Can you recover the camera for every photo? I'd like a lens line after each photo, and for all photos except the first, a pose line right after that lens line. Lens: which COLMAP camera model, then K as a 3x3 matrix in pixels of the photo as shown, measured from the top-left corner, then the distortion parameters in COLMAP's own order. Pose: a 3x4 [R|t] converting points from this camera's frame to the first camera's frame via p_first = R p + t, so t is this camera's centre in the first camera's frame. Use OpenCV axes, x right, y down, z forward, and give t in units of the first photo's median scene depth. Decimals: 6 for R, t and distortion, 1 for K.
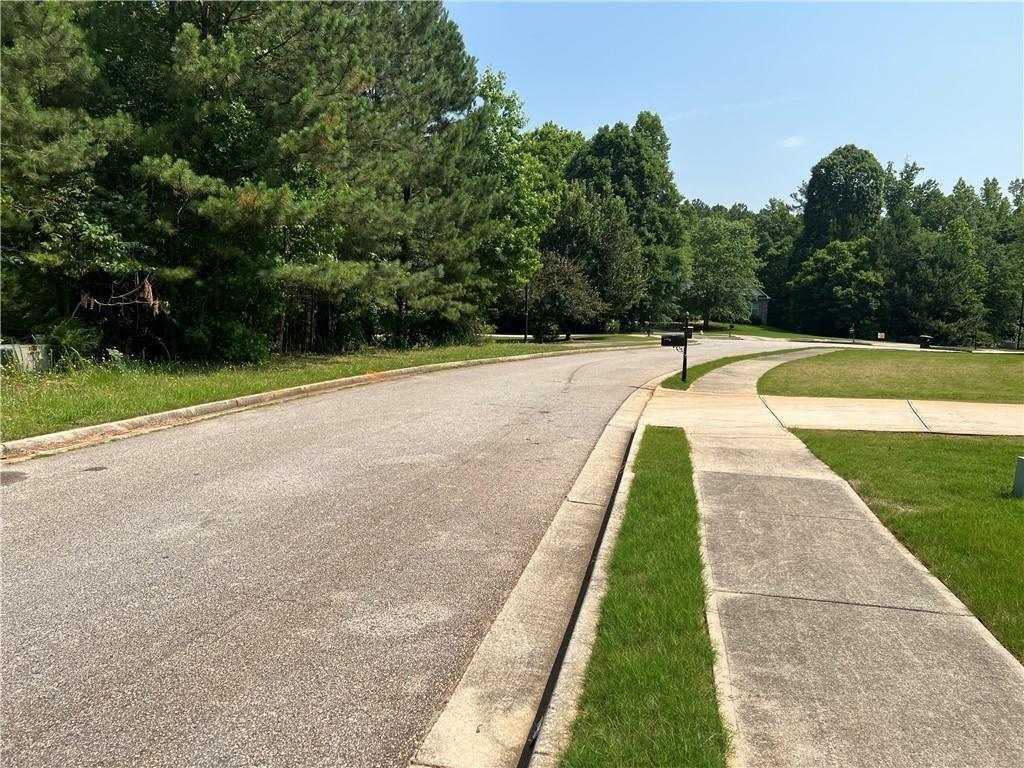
lens RADIAL K [[761.2, 0, 513.7], [0, 761.2, 416.5], [0, 0, 1]] dist [0.004072, 0.004123]
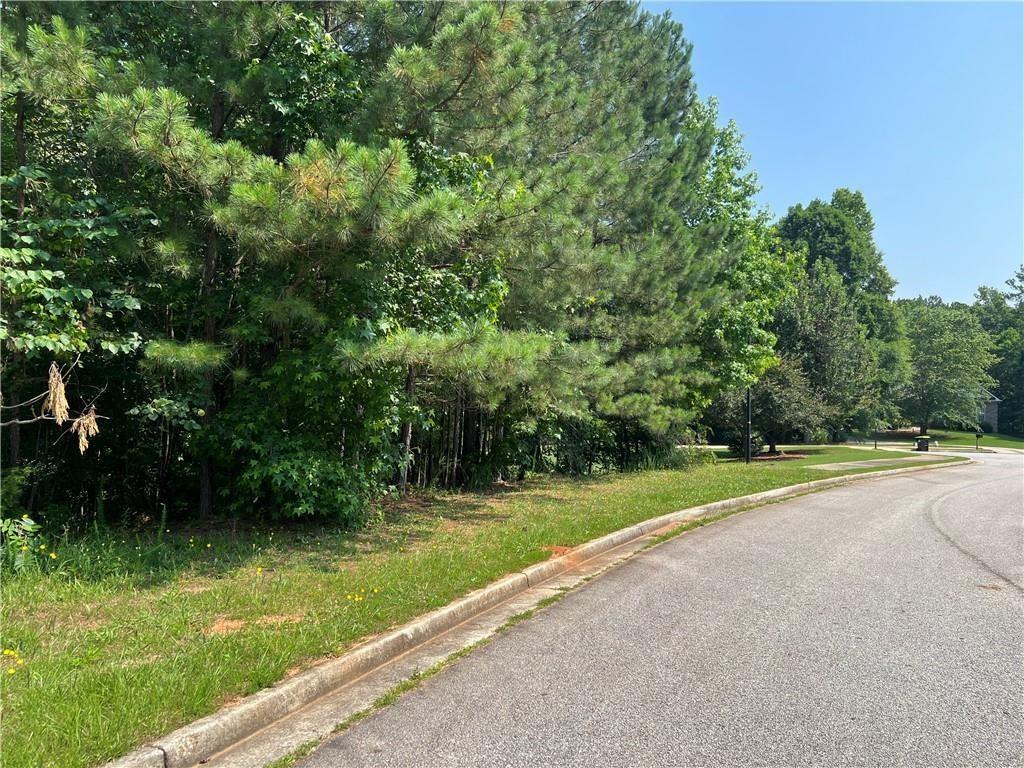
lens RADIAL K [[761.2, 0, 513.7], [0, 761.2, 416.5], [0, 0, 1]] dist [0.004072, 0.004123]
pose [[0.981981, -0.020408, -0.187875, -0.112945], [-0.007472, 0.989182, -0.146506, -0.060522], [0.188833, 0.145270, 0.971205, 0.456789]]
